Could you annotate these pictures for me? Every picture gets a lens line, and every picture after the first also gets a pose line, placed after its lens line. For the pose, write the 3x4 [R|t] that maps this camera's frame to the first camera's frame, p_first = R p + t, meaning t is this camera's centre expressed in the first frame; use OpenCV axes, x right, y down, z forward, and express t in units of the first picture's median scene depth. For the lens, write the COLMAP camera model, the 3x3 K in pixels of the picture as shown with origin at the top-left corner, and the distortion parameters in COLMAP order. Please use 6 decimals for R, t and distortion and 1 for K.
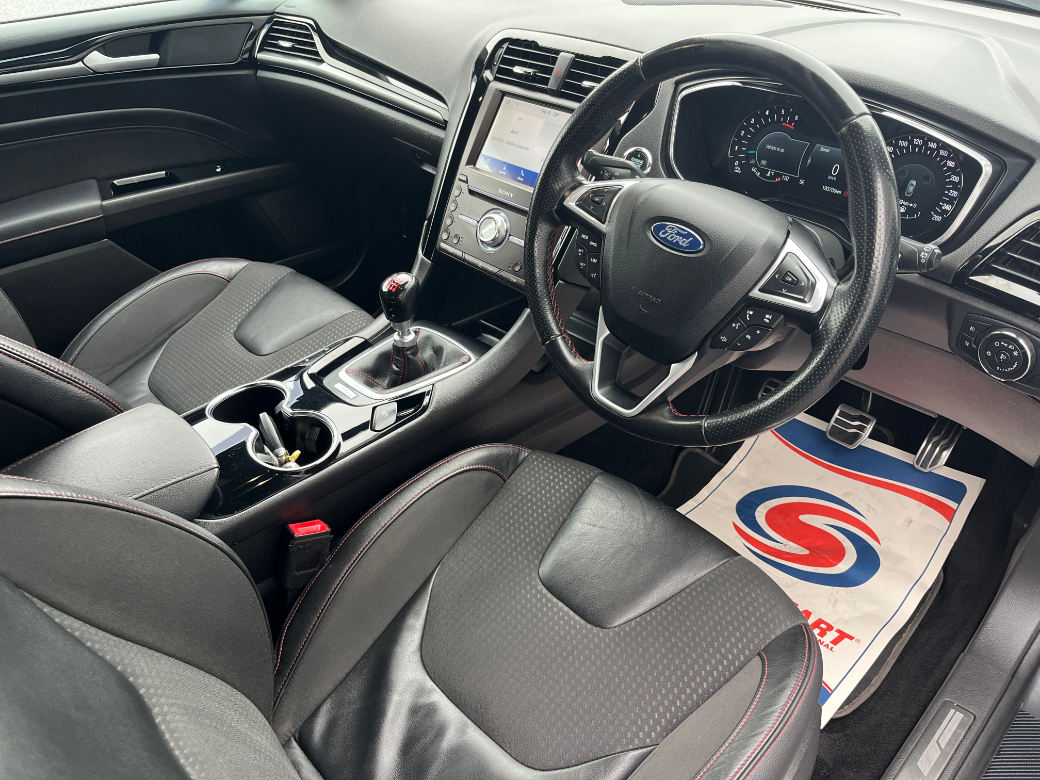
lens RADIAL K [[778.7, 0, 520.0], [0, 778.7, 390.0], [0, 0, 1]] dist [0.057025, -0.090958]
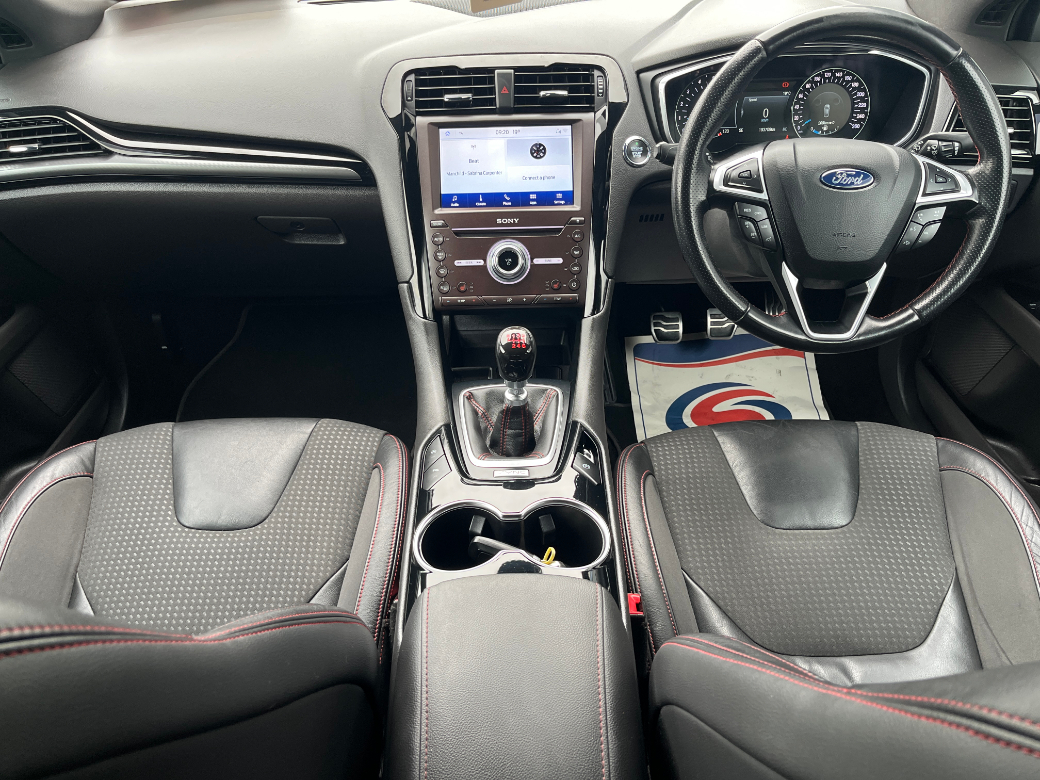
lens RADIAL K [[778.7, 0, 520.0], [0, 778.7, 390.0], [0, 0, 1]] dist [0.057025, -0.090958]
pose [[0.696736, -0.421409, 0.580494, -0.663082], [0.427421, 0.893790, 0.135835, -0.192908], [-0.576082, 0.153474, 0.802854, 0.256163]]
